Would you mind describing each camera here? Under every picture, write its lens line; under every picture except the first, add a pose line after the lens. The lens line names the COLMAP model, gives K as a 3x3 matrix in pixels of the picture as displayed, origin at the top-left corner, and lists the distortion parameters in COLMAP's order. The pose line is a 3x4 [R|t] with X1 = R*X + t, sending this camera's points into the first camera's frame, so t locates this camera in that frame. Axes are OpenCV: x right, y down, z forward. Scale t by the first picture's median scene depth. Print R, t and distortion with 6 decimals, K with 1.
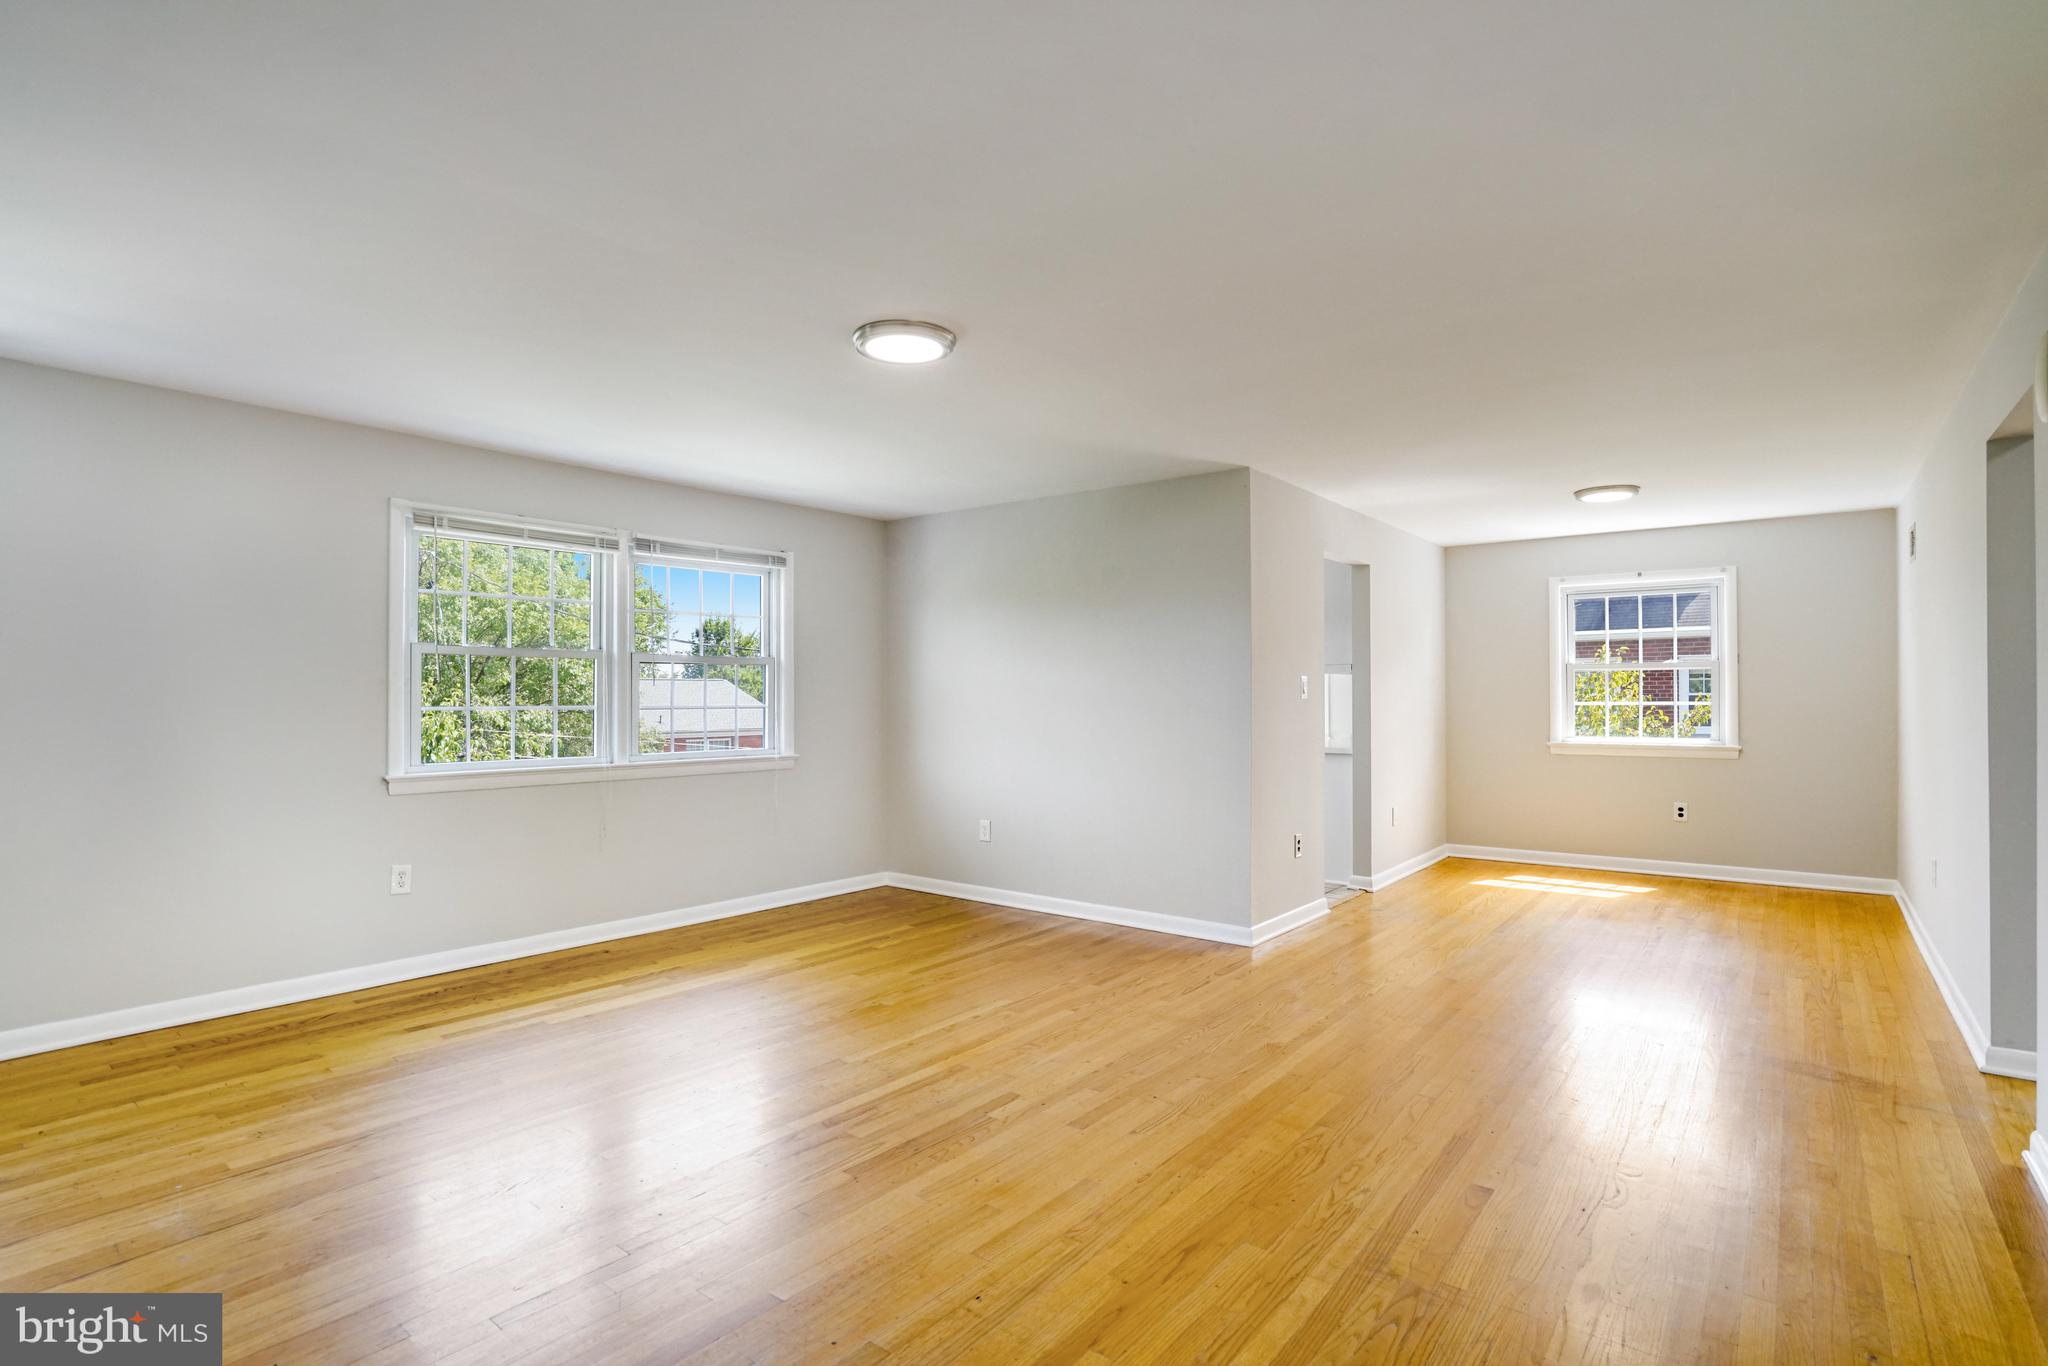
lens RADIAL K [[1007.8, 0, 1016.7], [0, 1007.8, 677.3], [0, 0, 1]] dist [-0.063229, 0.028595]
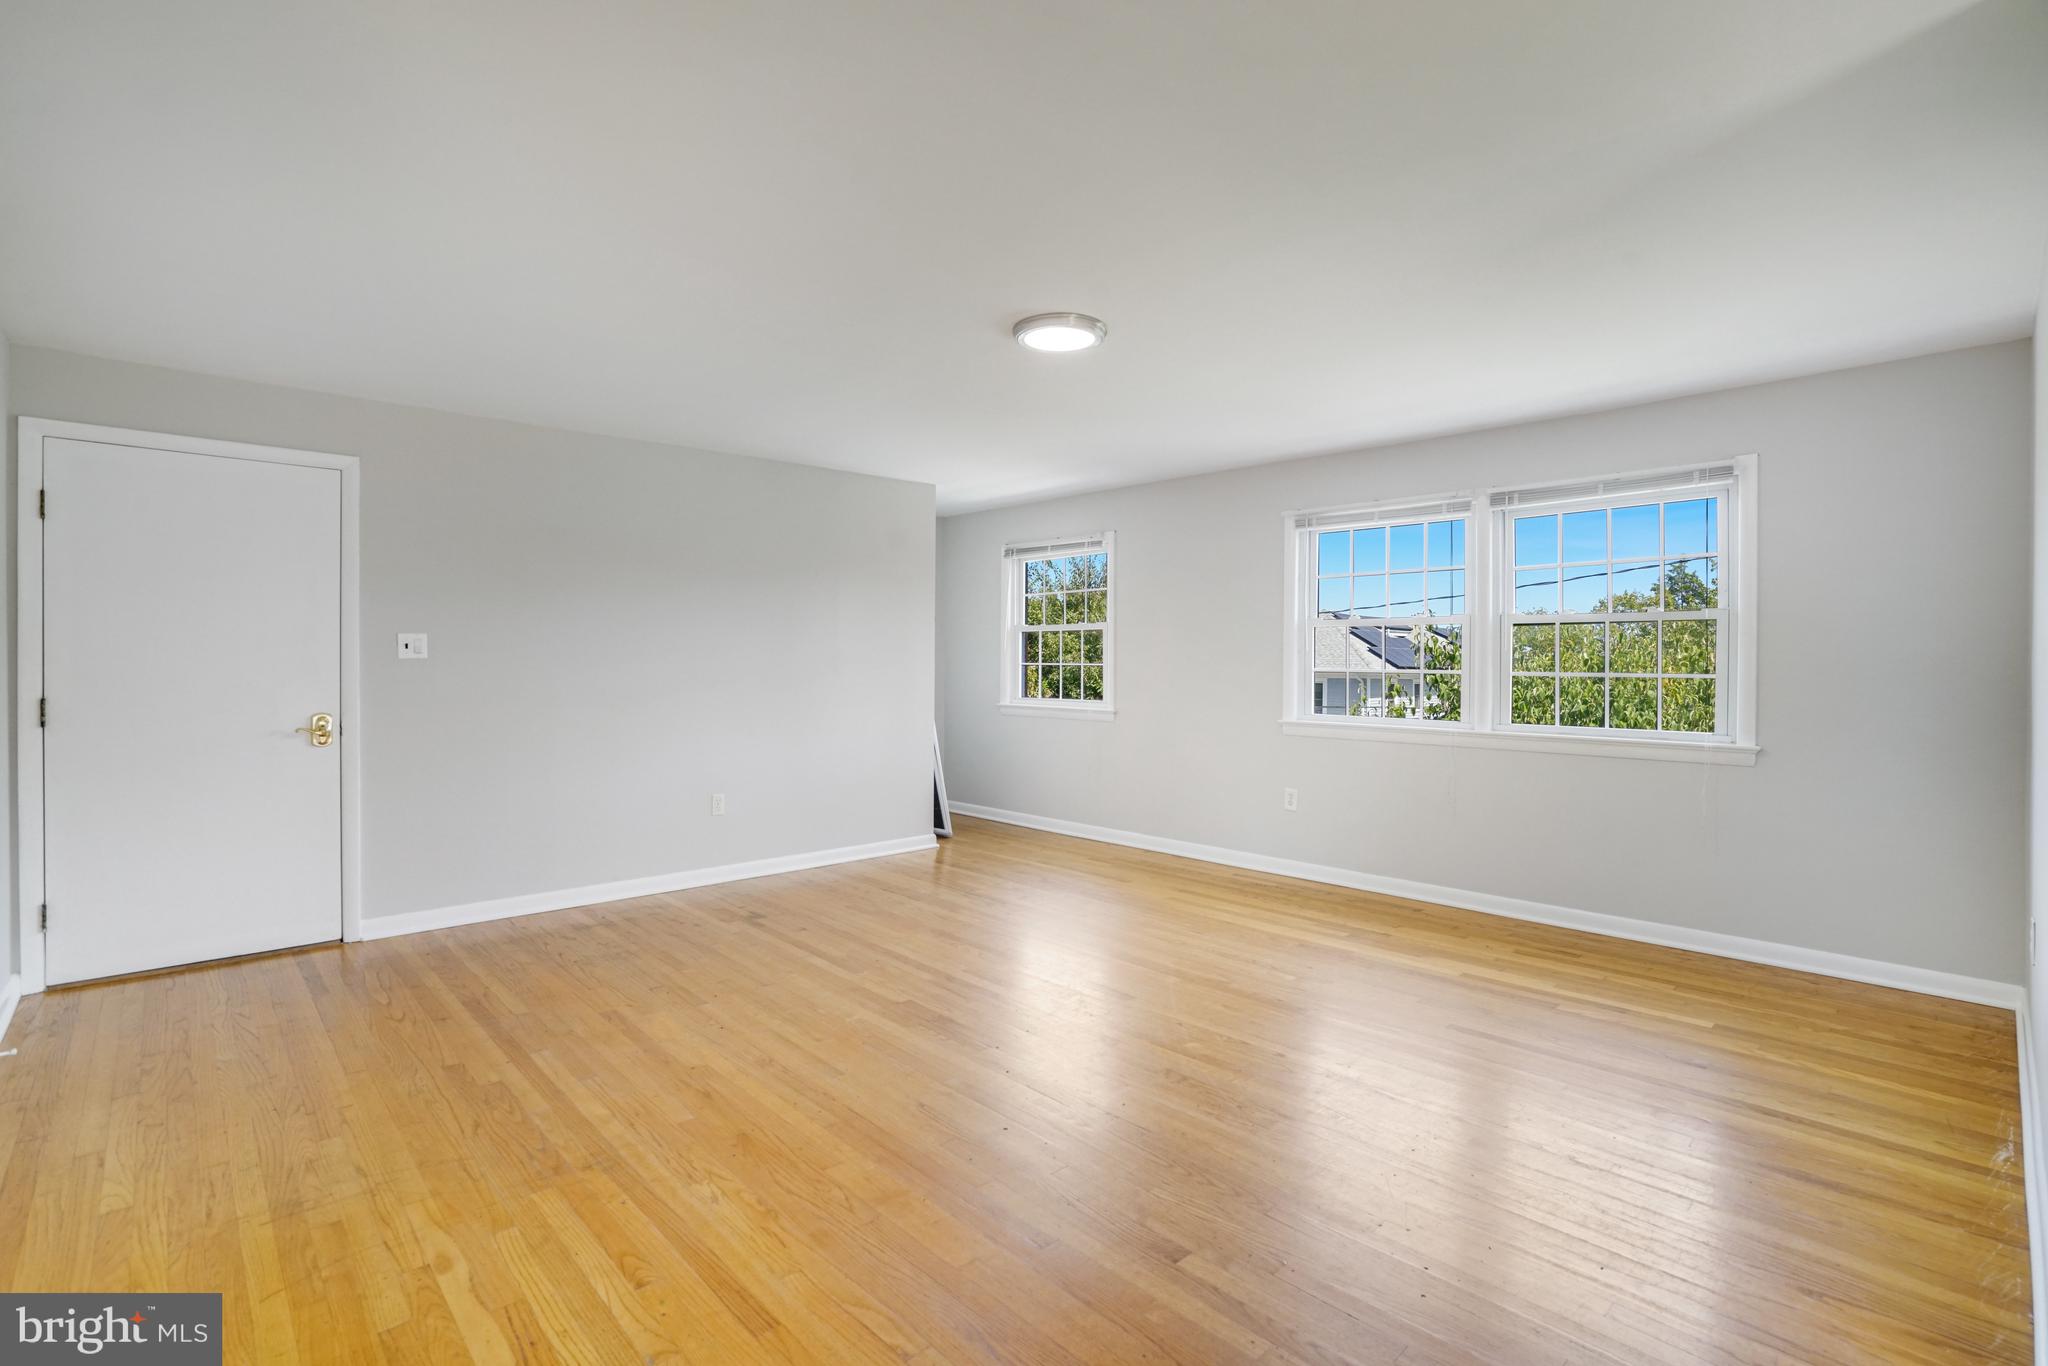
lens RADIAL K [[951.9, 0, 1005.2], [0, 951.9, 666.0], [0, 0, 1]] dist [-0.052793, 0.022247]
pose [[-0.157773, 0.005974, -0.987457, 0.582665], [0.014739, 0.999885, 0.003694, 0.013534], [0.987365, -0.013972, -0.157843, 0.705729]]
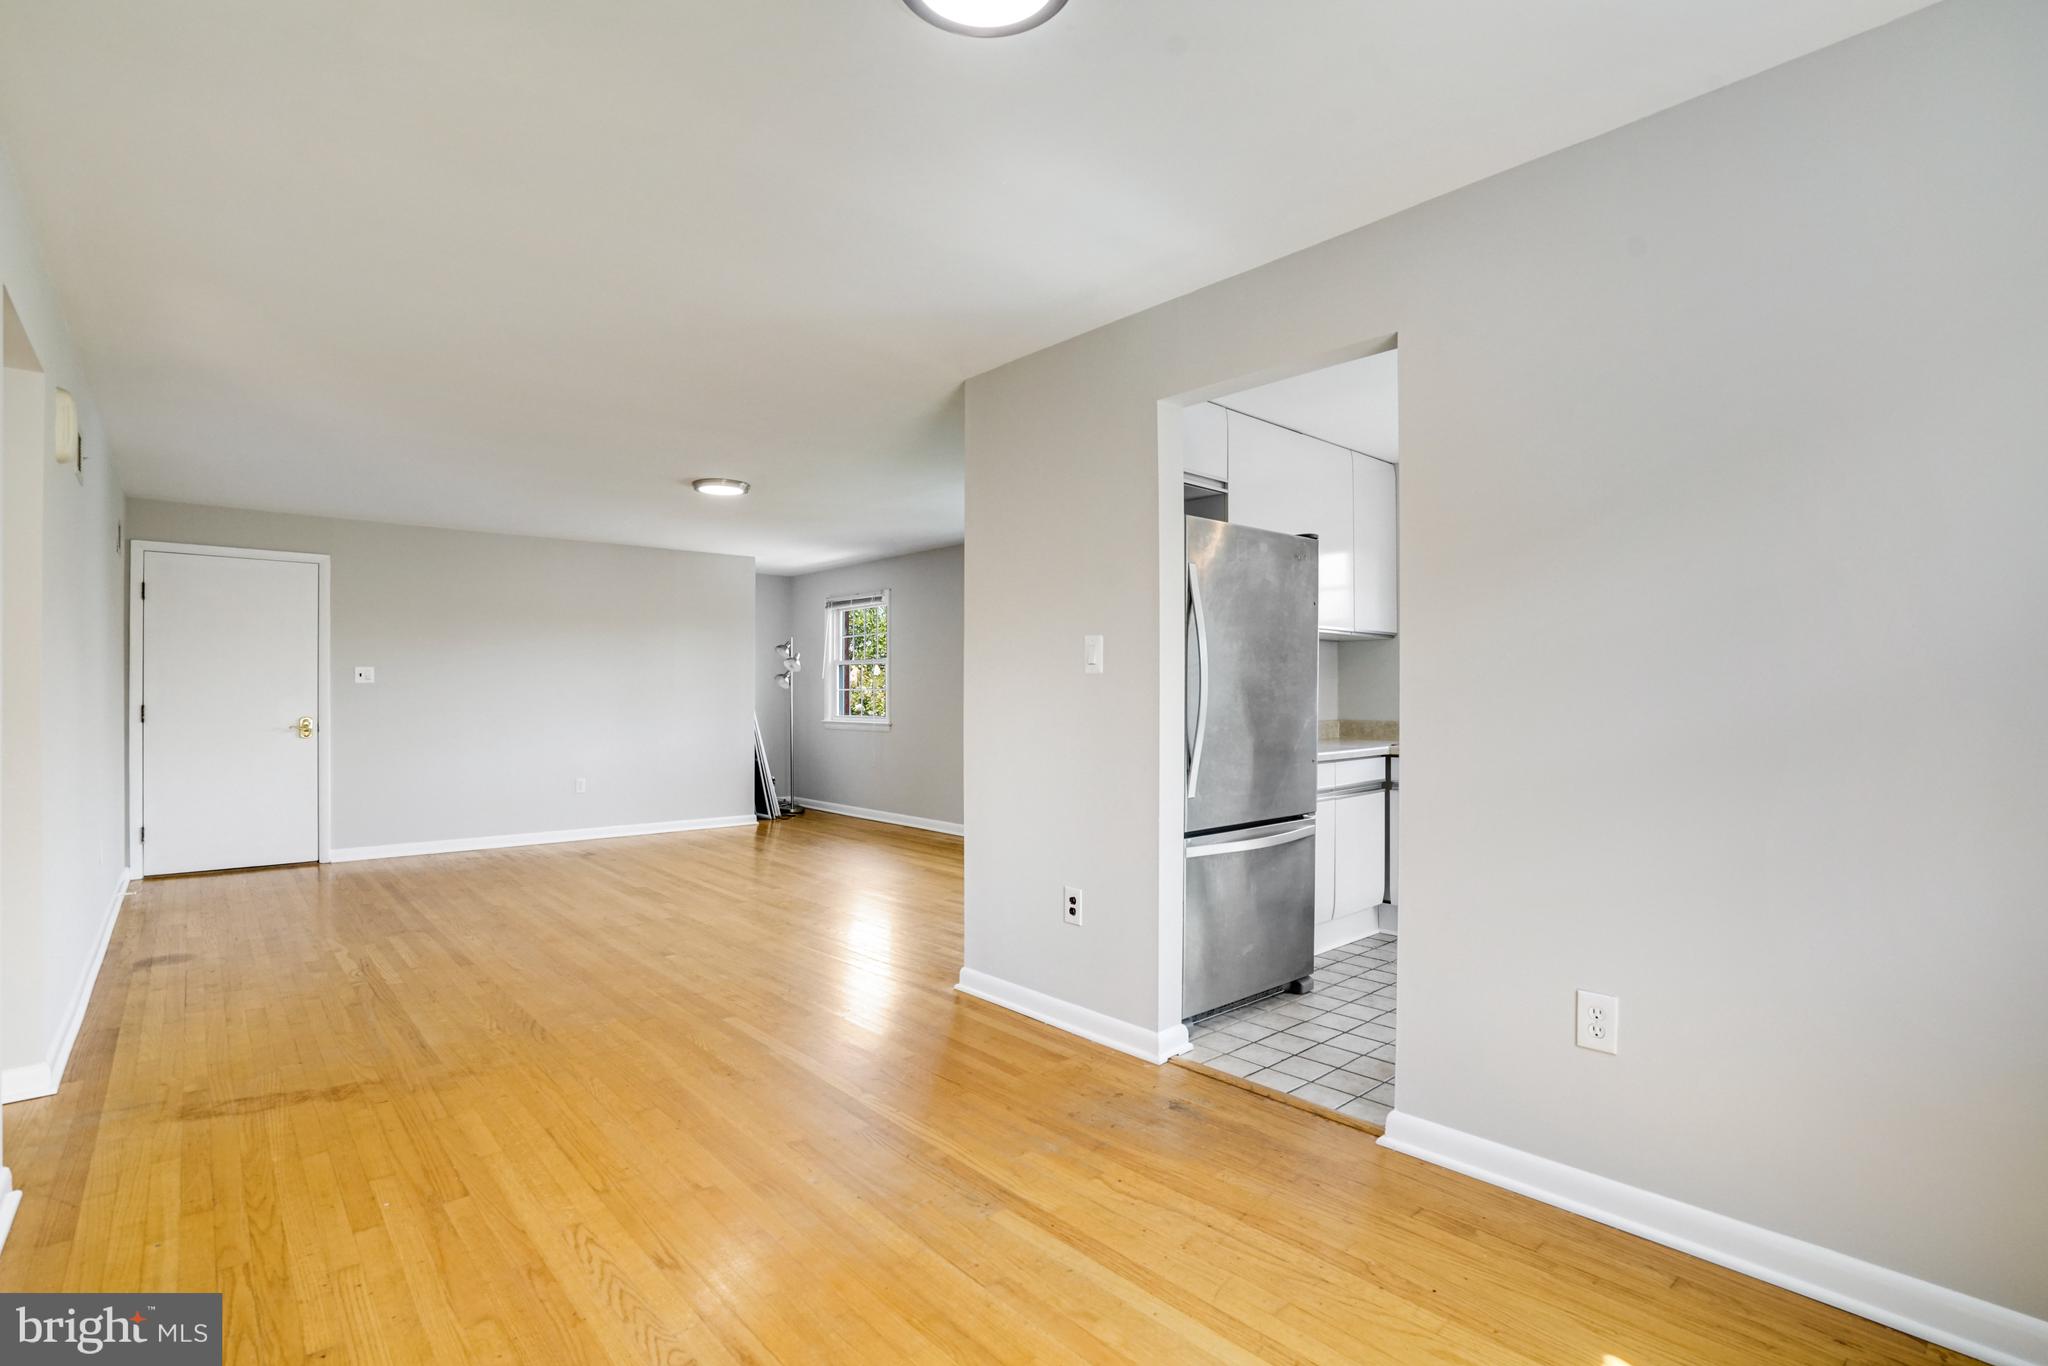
lens RADIAL K [[959.2, 0, 995.4], [0, 959.2, 691.9], [0, 0, 1]] dist [-0.066389, 0.029750]
pose [[-0.182804, -0.002684, -0.983146, 0.975451], [0.016836, 0.999841, -0.005861, 0.037580], [0.983005, -0.017624, -0.182730, 1.167764]]
